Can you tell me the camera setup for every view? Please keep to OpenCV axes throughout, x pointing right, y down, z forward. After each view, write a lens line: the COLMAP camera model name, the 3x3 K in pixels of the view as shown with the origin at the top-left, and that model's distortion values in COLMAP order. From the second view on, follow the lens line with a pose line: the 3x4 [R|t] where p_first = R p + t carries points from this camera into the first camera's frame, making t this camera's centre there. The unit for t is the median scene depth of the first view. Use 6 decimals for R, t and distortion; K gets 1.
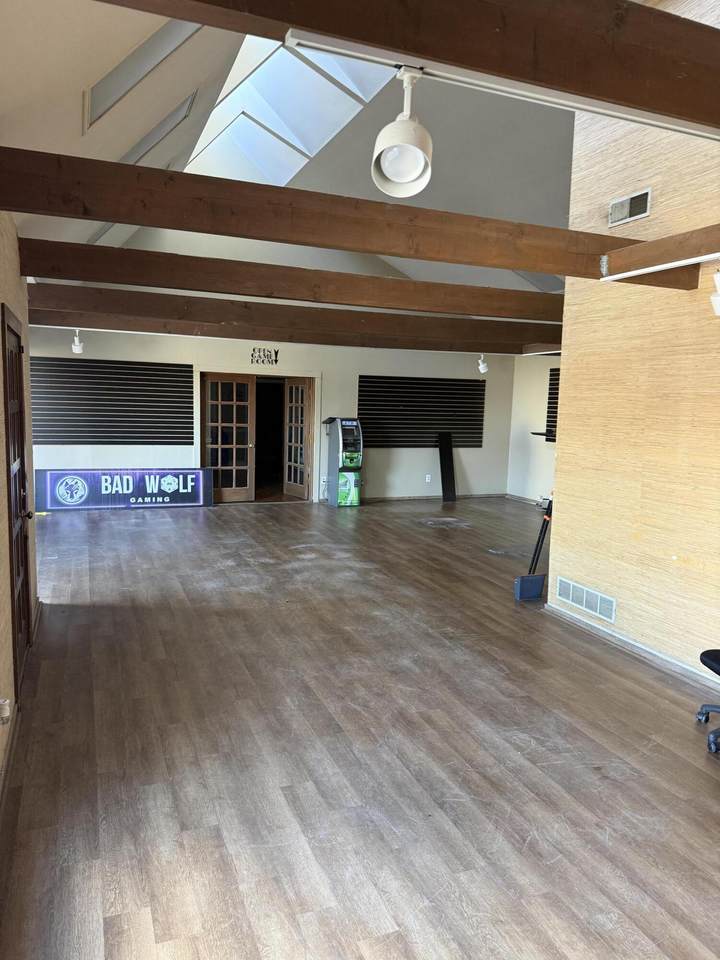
lens RADIAL K [[663.1, 0, 360.0], [0, 663.1, 480.0], [0, 0, 1]] dist [0.040851, 0.000965]
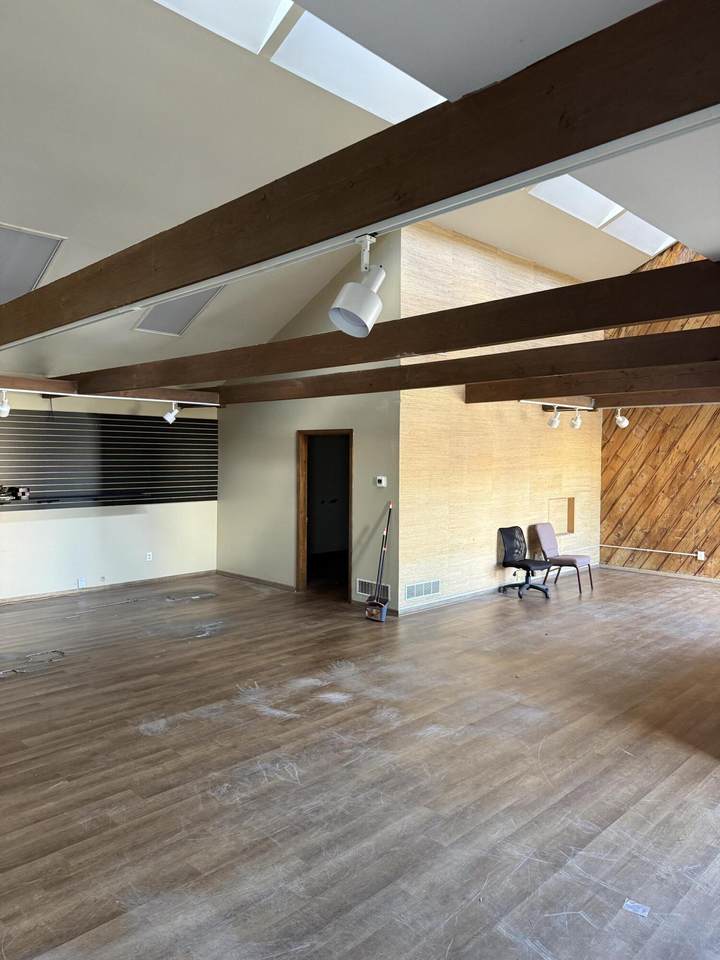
lens RADIAL K [[663.1, 0, 360.0], [0, 663.1, 480.0], [0, 0, 1]] dist [0.040851, 0.000965]
pose [[-0.375547, -0.089514, 0.922470, -0.924910], [0.080626, 0.988396, 0.128735, -0.259153], [-0.923290, 0.122721, -0.363972, 1.555633]]
